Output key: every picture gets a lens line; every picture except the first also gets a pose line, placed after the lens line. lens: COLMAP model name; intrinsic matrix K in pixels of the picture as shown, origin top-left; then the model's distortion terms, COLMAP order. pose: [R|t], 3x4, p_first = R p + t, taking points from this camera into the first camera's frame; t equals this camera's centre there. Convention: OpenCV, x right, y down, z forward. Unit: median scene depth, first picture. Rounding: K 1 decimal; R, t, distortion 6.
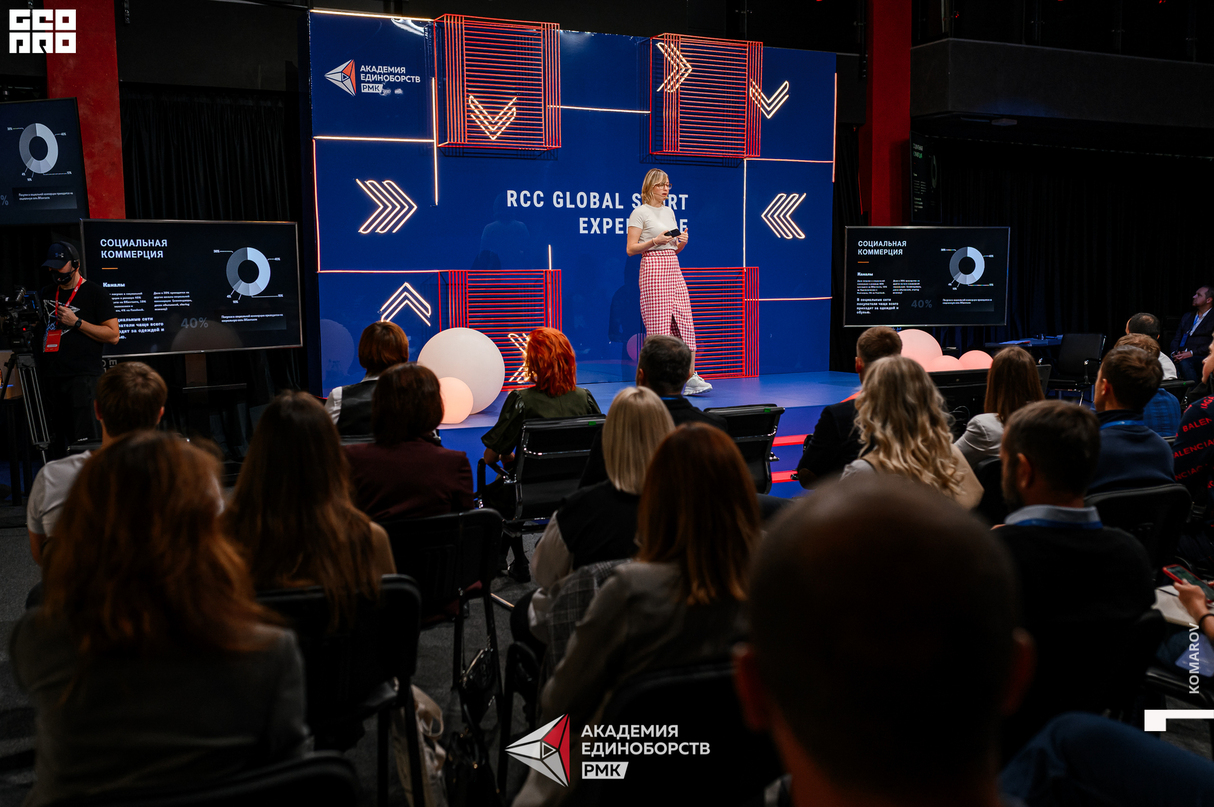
lens RADIAL K [[1216.6, 0, 592.6], [0, 1216.6, 421.2], [0, 0, 1]] dist [0.009522, 0.014955]
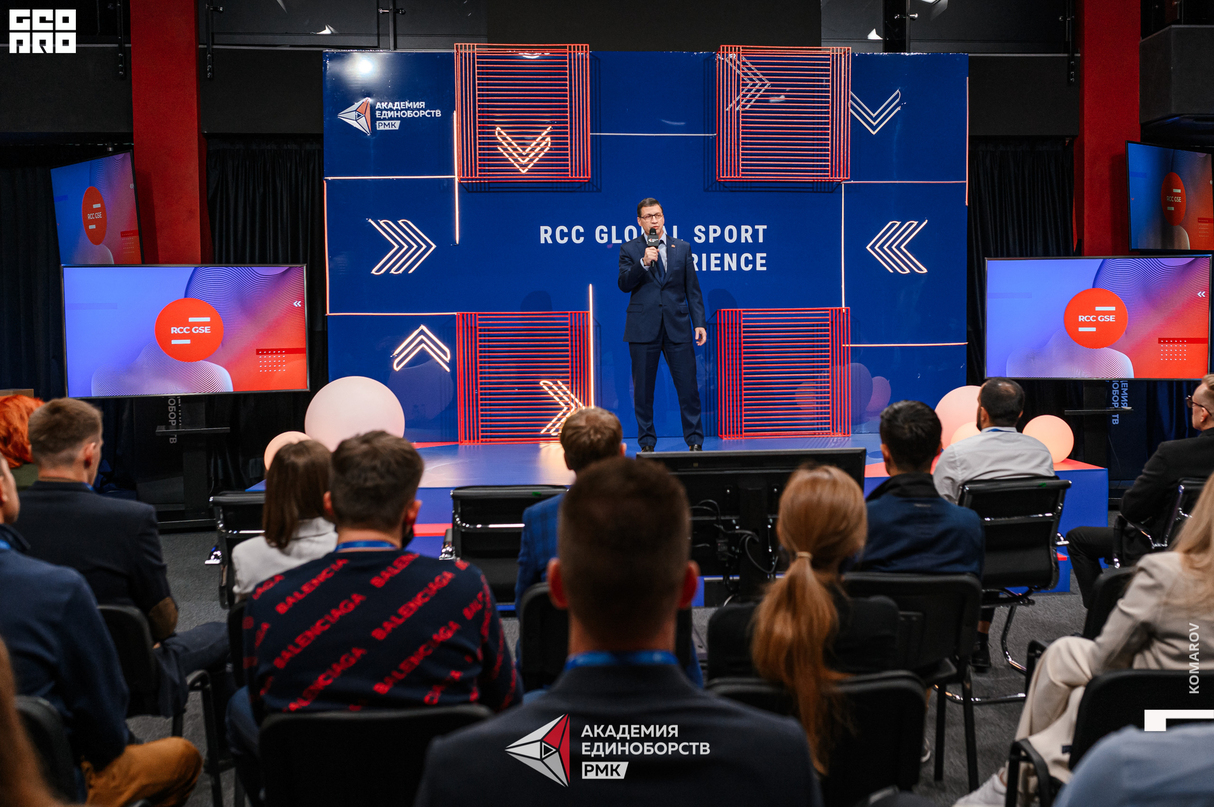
lens RADIAL K [[1217.3, 0, 651.7], [0, 1217.3, 375.4], [0, 0, 1]] dist [0.002335, 0.004708]
pose [[0.934123, 0.017367, -0.356528, 0.333008], [-0.041120, 0.997402, -0.059153, -0.025145], [0.354574, 0.069917, 0.932410, 0.173813]]
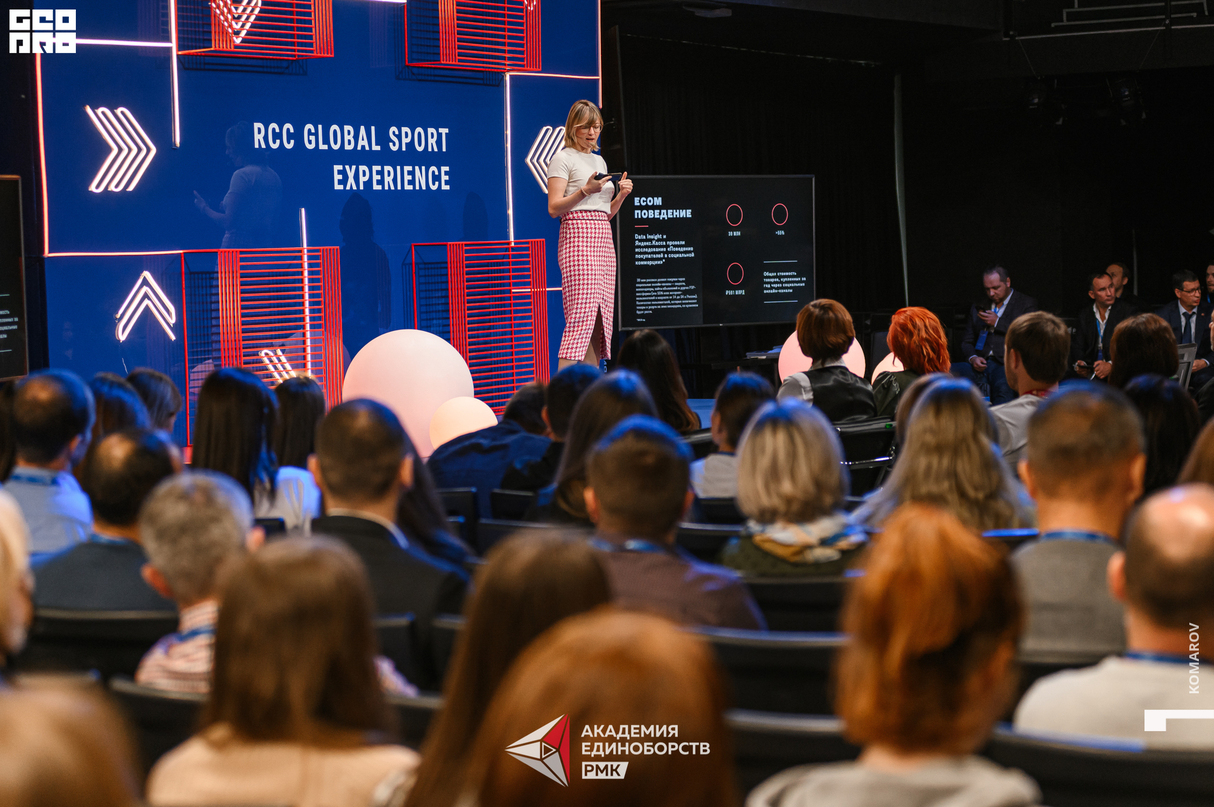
lens RADIAL K [[2873.6, 0, 607.0], [0, 2873.6, 403.5], [0, 0, 1]] dist [0.120939, -1.521395]
pose [[0.861030, -0.044220, 0.506628, -0.658504], [0.081246, 0.995378, -0.051201, 0.044312], [-0.502023, 0.085247, 0.860643, -0.349520]]
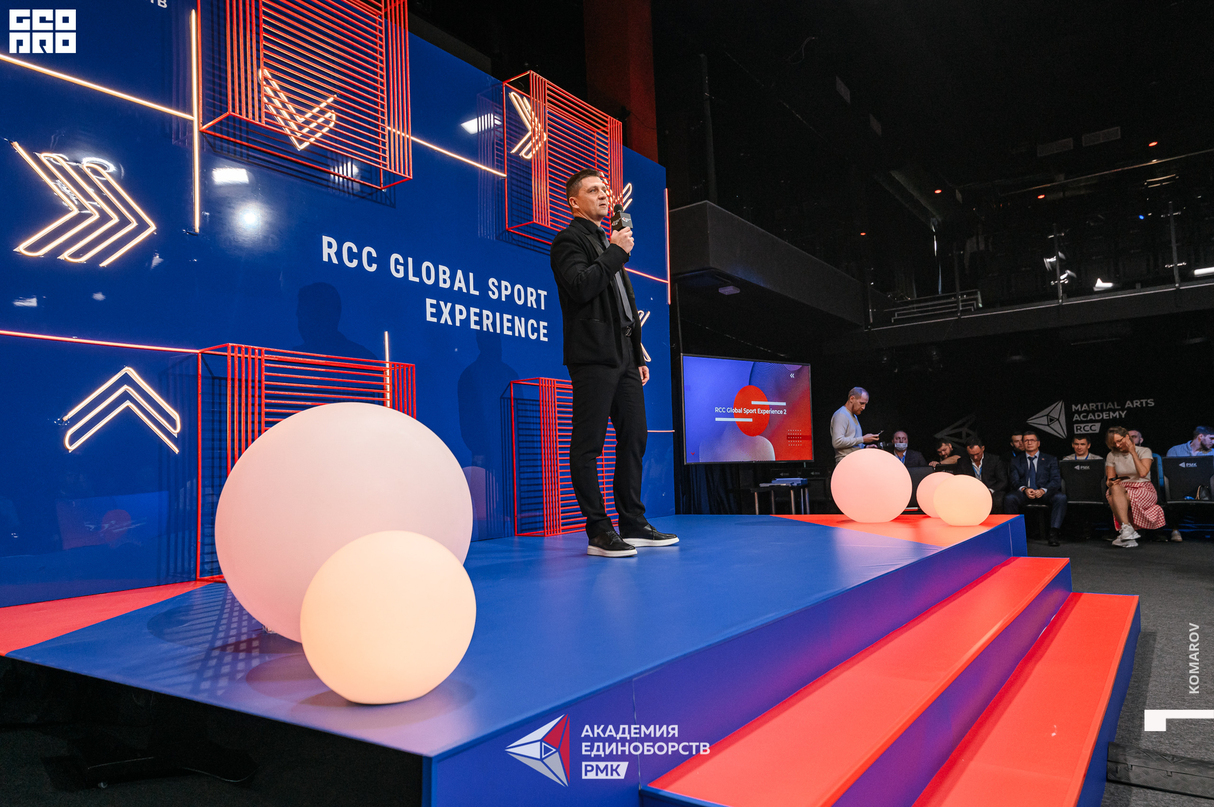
lens RADIAL K [[785.3, 0, 610.7], [0, 785.3, 408.7], [0, 0, 1]] dist [0.074347, -0.045986]
pose [[0.890941, 0.009728, 0.454015, -0.119034], [0.083361, 0.979278, -0.184568, -0.017954], [-0.446403, 0.202287, 0.871668, 0.592340]]
